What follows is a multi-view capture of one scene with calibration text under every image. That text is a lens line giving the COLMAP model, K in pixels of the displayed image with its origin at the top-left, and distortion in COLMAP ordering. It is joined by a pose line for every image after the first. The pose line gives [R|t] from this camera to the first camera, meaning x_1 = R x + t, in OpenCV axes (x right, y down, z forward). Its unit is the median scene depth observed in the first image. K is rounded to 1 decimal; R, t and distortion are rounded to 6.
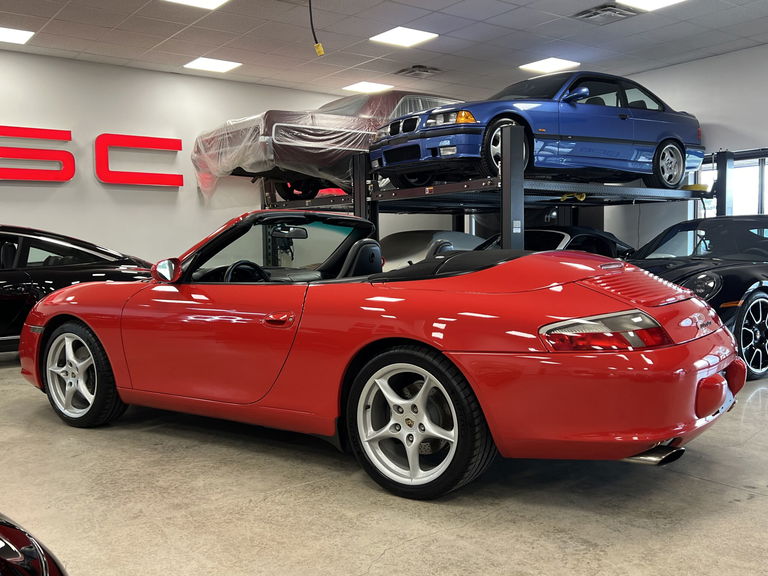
lens RADIAL K [[762.9, 0, 384.0], [0, 762.9, 288.0], [0, 0, 1]] dist [0.012692, 0.010985]
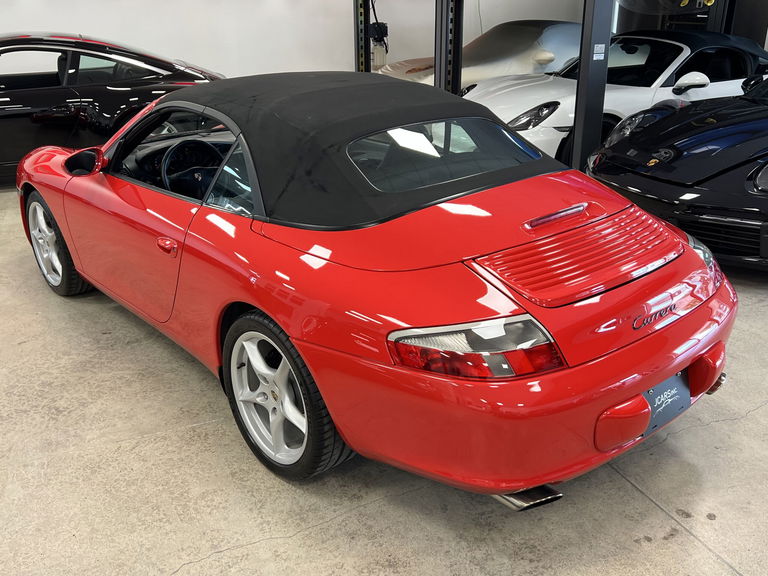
lens RADIAL K [[740.9, 0, 384.0], [0, 740.9, 288.0], [0, 0, 1]] dist [0.014819, 0.007620]
pose [[0.967105, 0.101809, -0.233117, 0.342167], [-0.016276, 0.939304, 0.342699, -0.235146], [0.253857, -0.327632, 0.910063, 0.294491]]
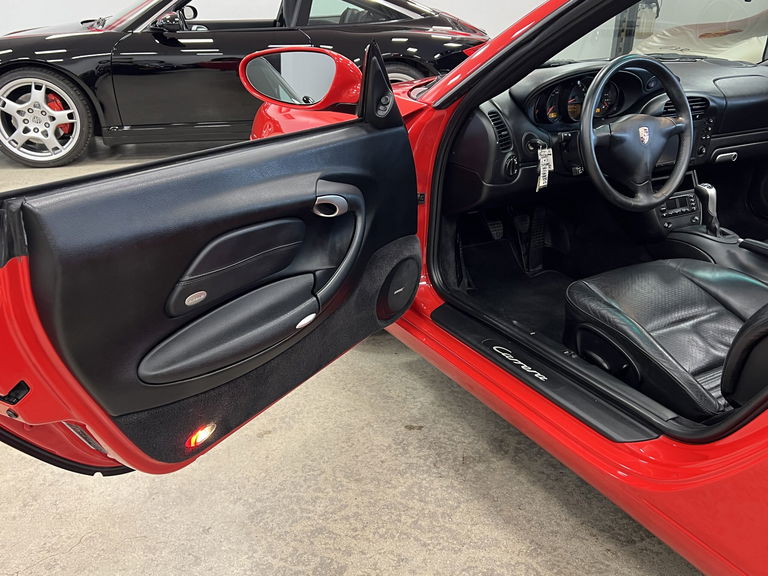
lens RADIAL K [[698.1, 0, 384.0], [0, 698.1, 288.0], [0, 0, 1]] dist [-0.002356, -0.001932]
pose [[0.897377, 0.195361, -0.395661, -0.187743], [-0.041933, 0.930352, 0.364263, -0.066405], [0.439267, -0.310290, 0.843069, 0.789383]]
